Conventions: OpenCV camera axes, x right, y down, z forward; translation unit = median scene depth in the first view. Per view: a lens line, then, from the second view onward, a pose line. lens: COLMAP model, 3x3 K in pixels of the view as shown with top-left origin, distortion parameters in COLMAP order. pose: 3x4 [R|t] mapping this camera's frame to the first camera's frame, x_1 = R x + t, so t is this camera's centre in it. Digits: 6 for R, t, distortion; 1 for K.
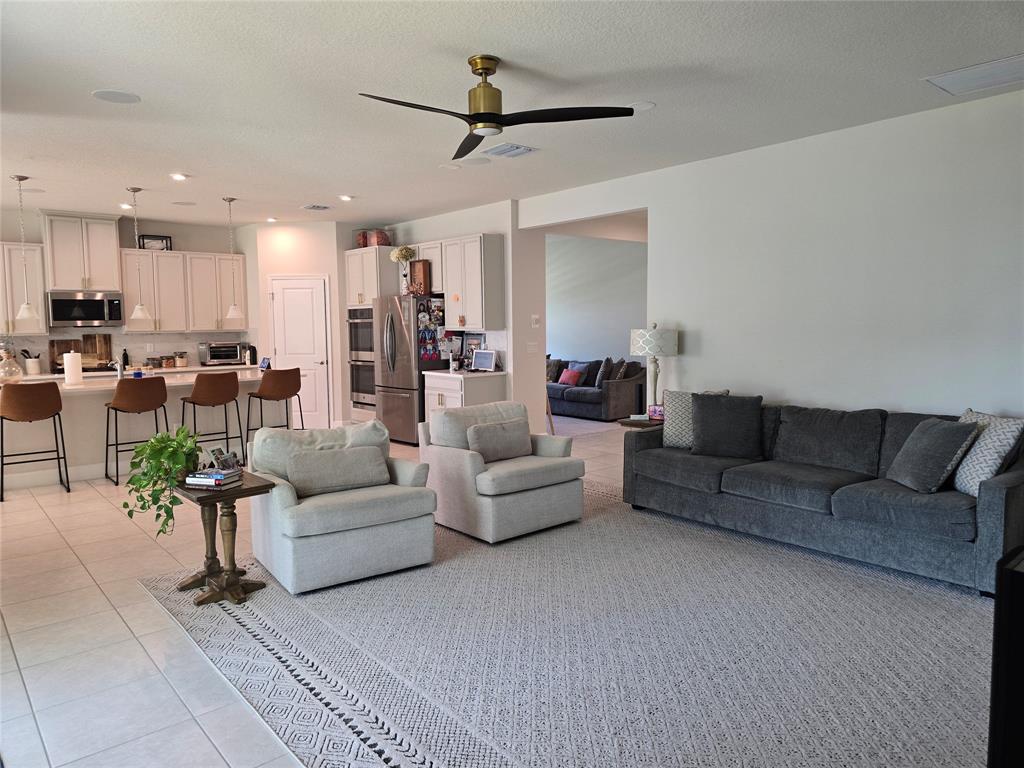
lens RADIAL K [[687.9, 0, 506.7], [0, 687.9, 379.4], [0, 0, 1]] dist [0.099295, -0.103155]
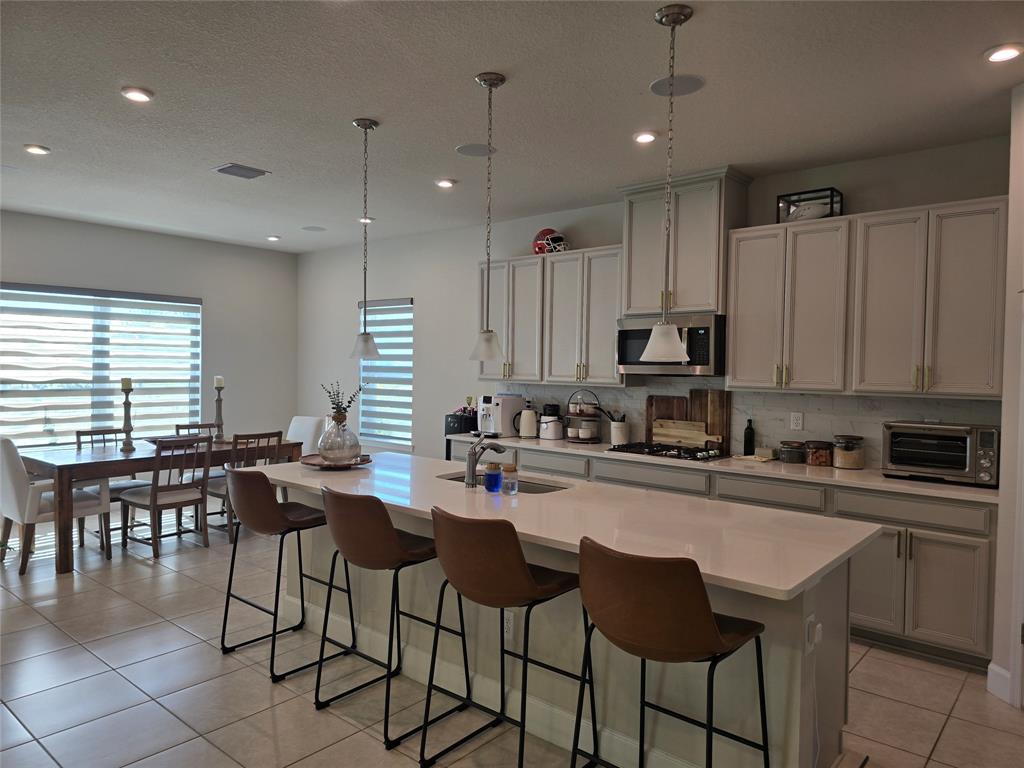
lens RADIAL K [[687.9, 0, 506.7], [0, 687.9, 379.4], [0, 0, 1]] dist [0.099295, -0.103155]
pose [[0.151402, 0.034630, -0.987865, -0.051232], [-0.101290, 0.994669, 0.019345, -0.065757], [0.983269, 0.097132, 0.154103, 0.743051]]
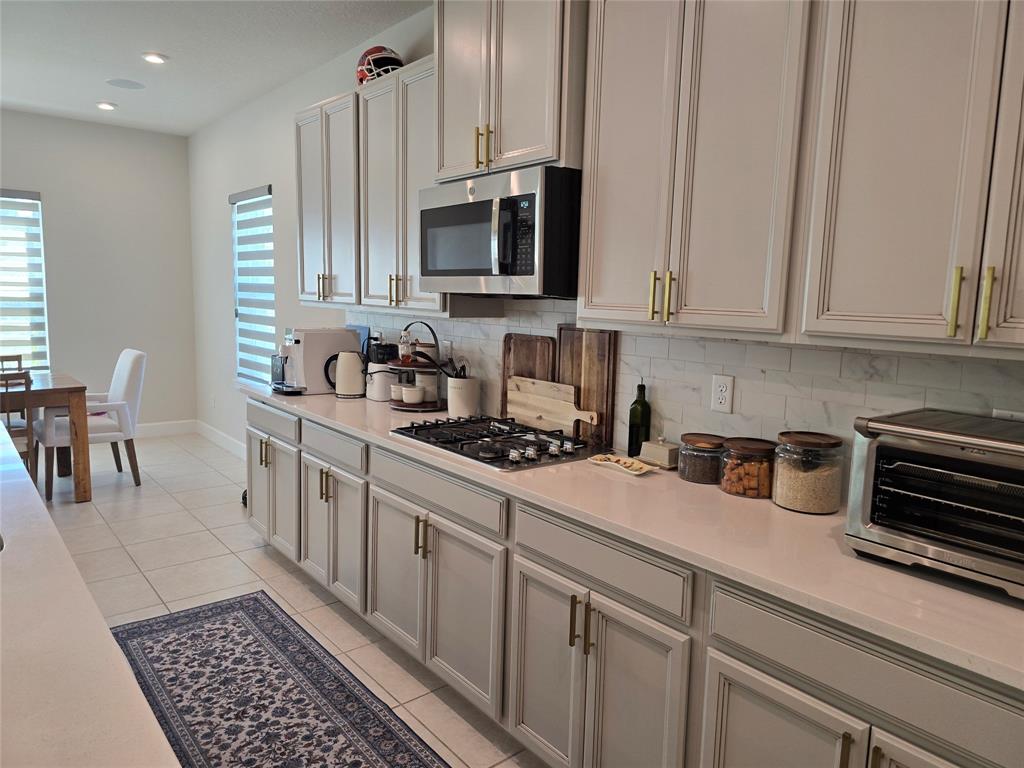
lens RADIAL K [[687.9, 0, 506.7], [0, 687.9, 379.4], [0, 0, 1]] dist [0.099295, -0.103155]
pose [[-0.022316, 0.135573, -0.990516, -0.281702], [-0.112609, 0.984117, 0.137234, -0.077042], [0.993389, 0.114604, -0.006695, 0.961583]]
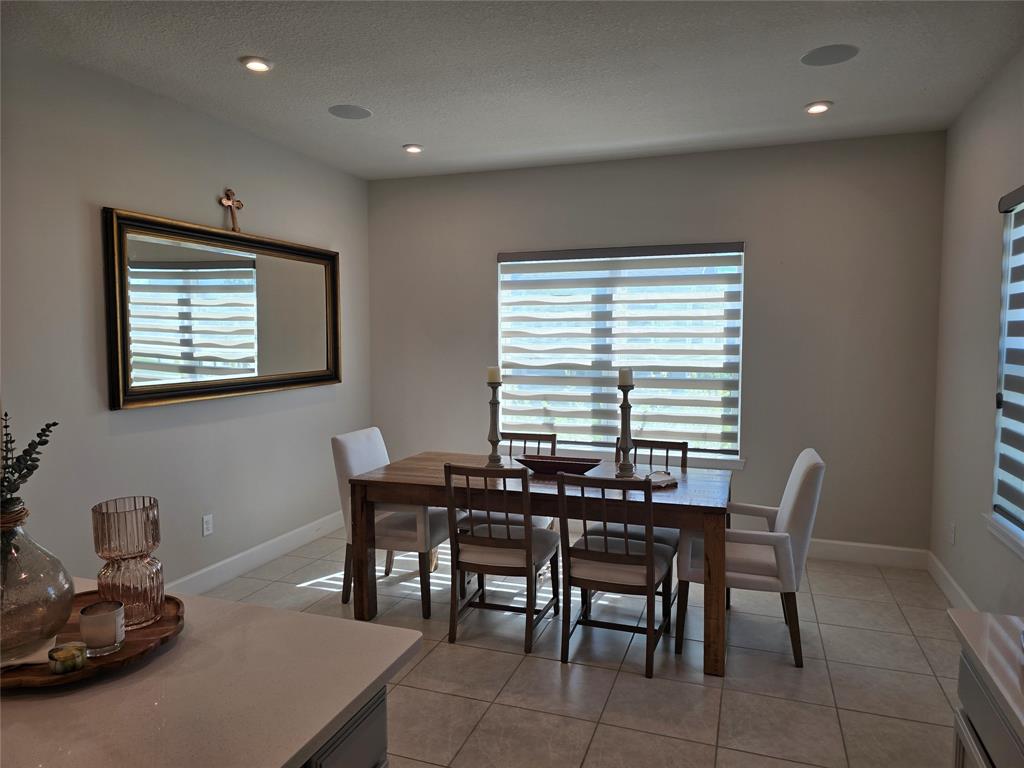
lens RADIAL K [[687.9, 0, 506.7], [0, 687.9, 379.4], [0, 0, 1]] dist [0.099295, -0.103155]
pose [[-0.865506, 0.044869, -0.498884, -0.518888], [-0.034410, 0.988301, 0.148584, -0.078081], [0.499715, 0.145767, -0.853837, 0.885719]]
